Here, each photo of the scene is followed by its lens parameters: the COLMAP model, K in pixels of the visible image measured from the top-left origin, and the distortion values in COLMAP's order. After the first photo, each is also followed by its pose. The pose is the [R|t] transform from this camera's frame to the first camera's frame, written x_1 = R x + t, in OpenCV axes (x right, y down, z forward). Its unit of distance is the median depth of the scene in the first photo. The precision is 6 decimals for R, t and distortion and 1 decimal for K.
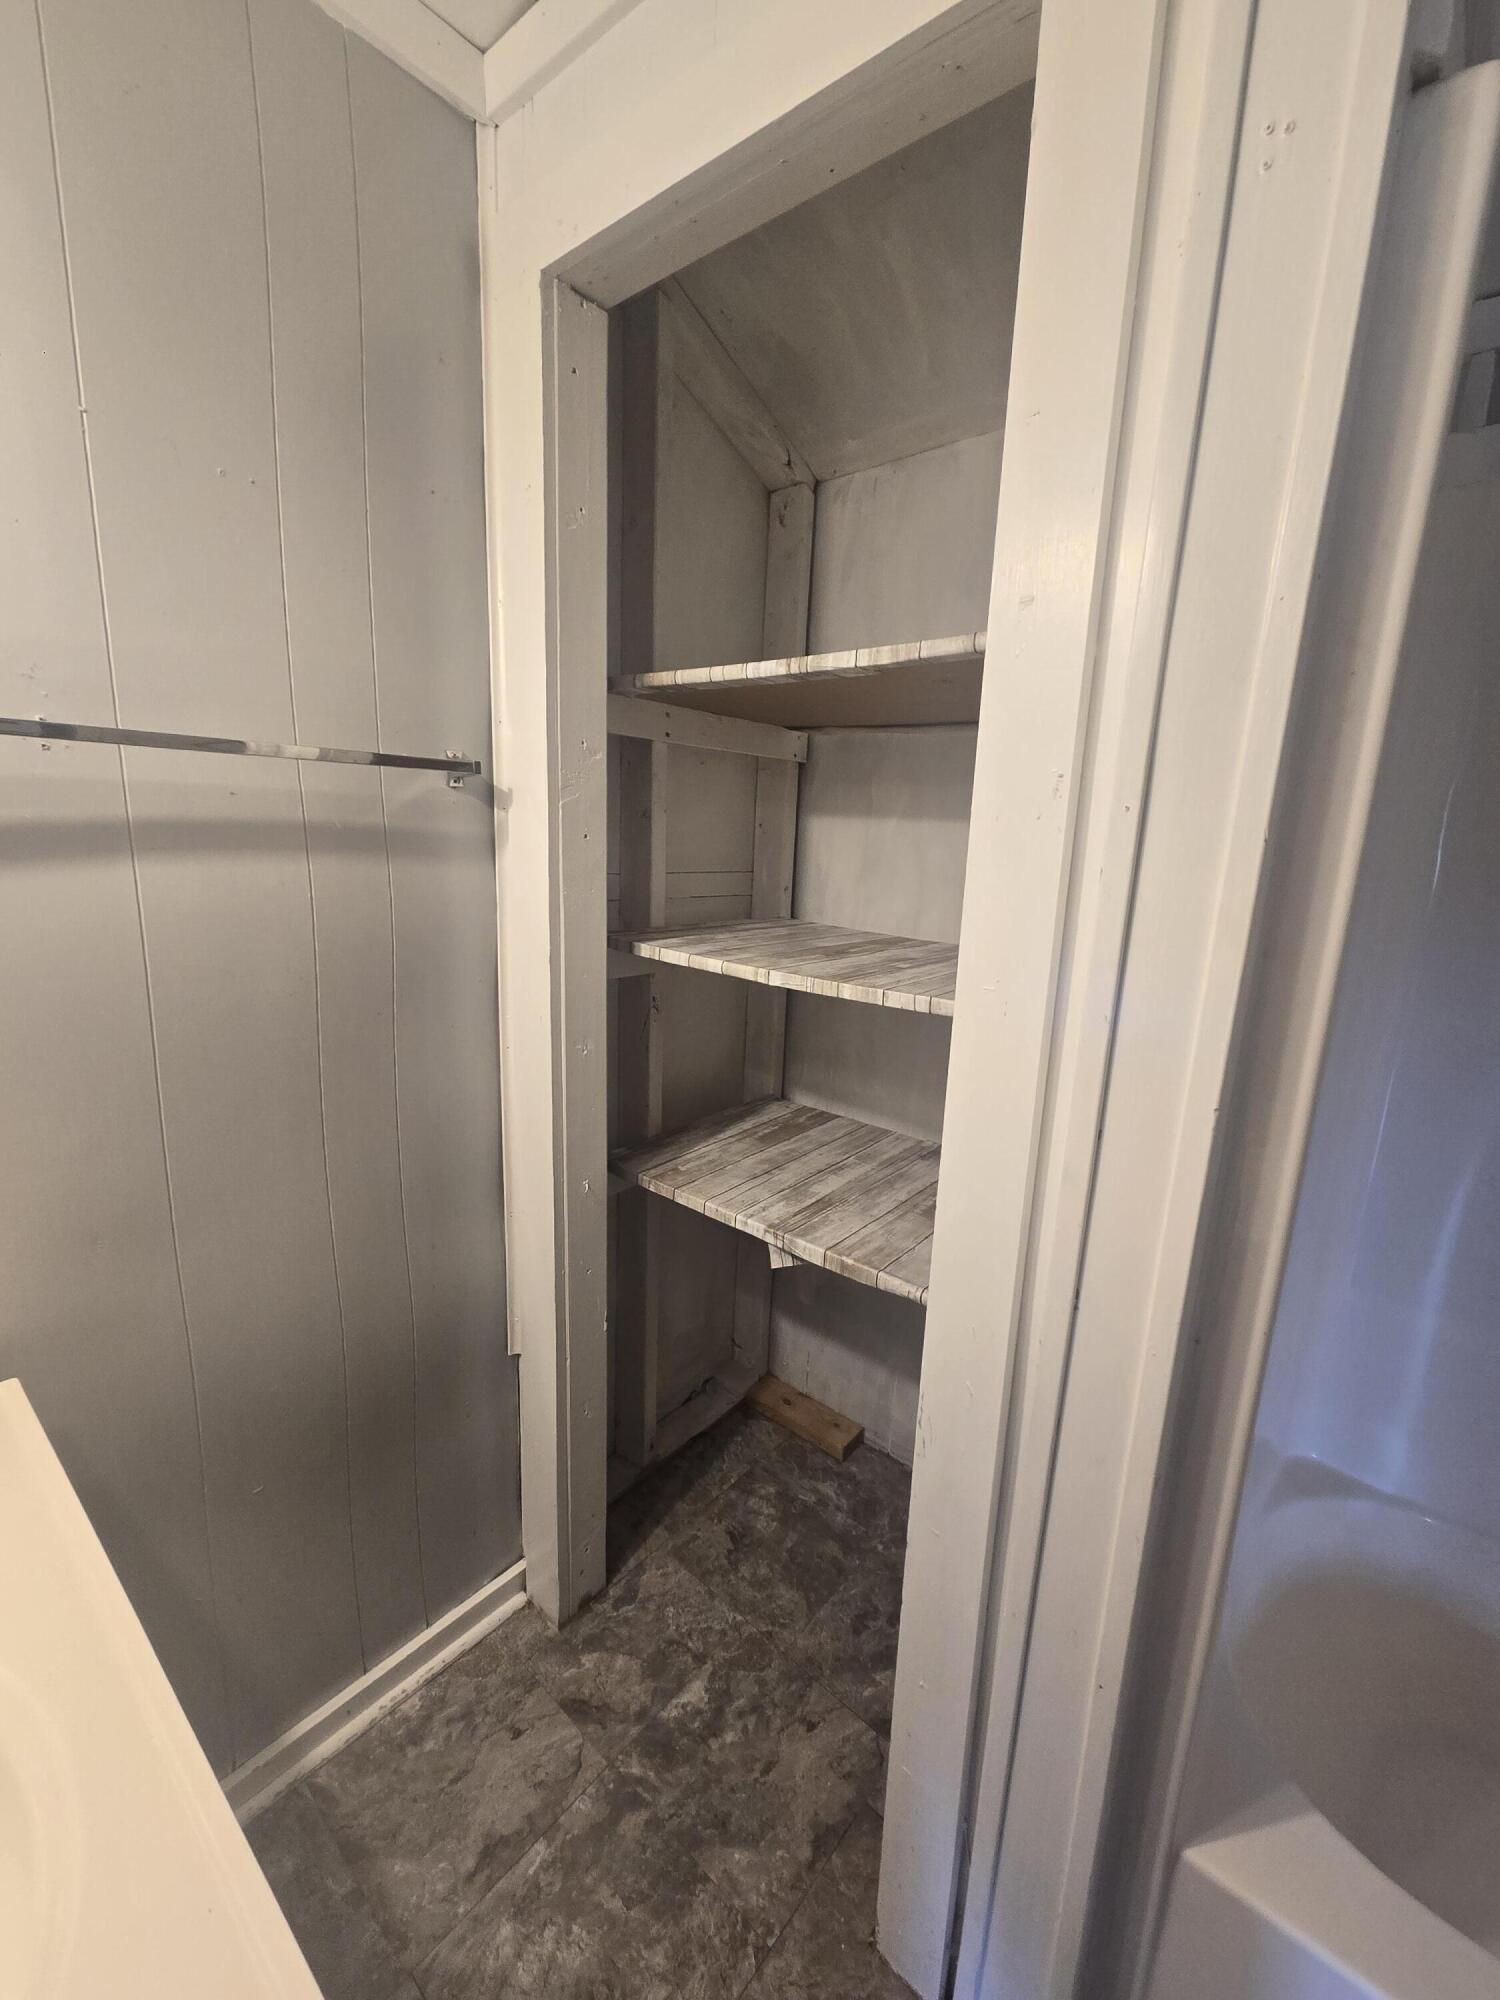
lens RADIAL K [[816.9, 0, 753.0], [0, 816.9, 1011.3], [0, 0, 1]] dist [-0.002188, 0.002233]
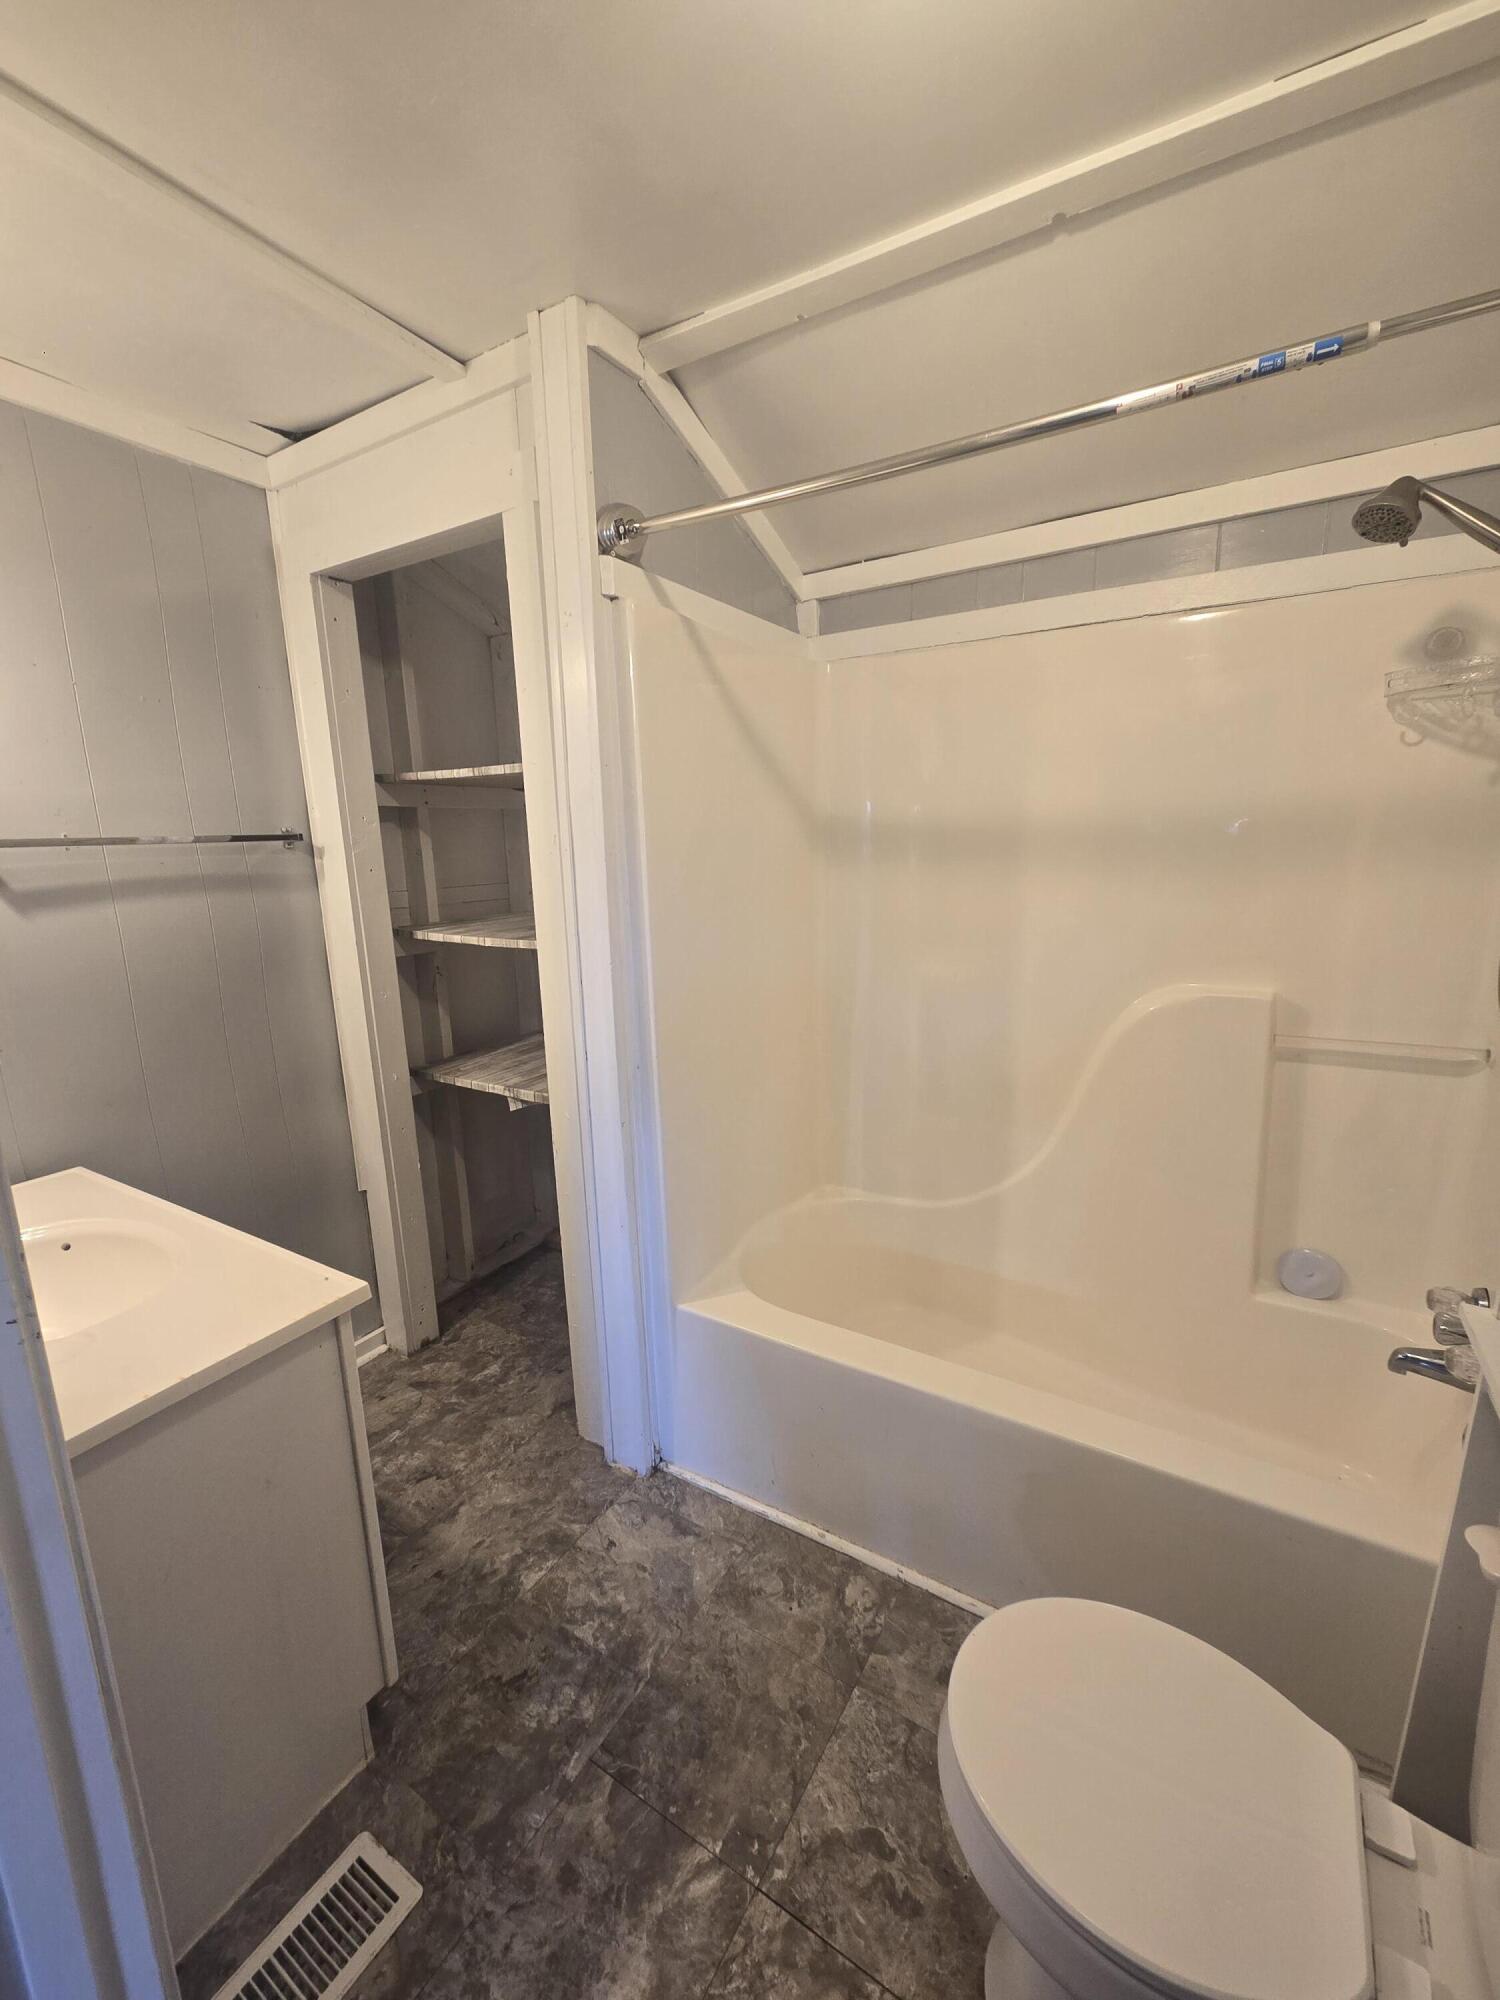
lens RADIAL K [[816.9, 0, 753.0], [0, 816.9, 1011.3], [0, 0, 1]] dist [-0.002188, 0.002233]
pose [[0.986086, -0.095455, 0.136100, 0.304641], [0.095966, 0.995381, 0.002817, 0.144492], [-0.135740, 0.010283, 0.990691, -0.764296]]
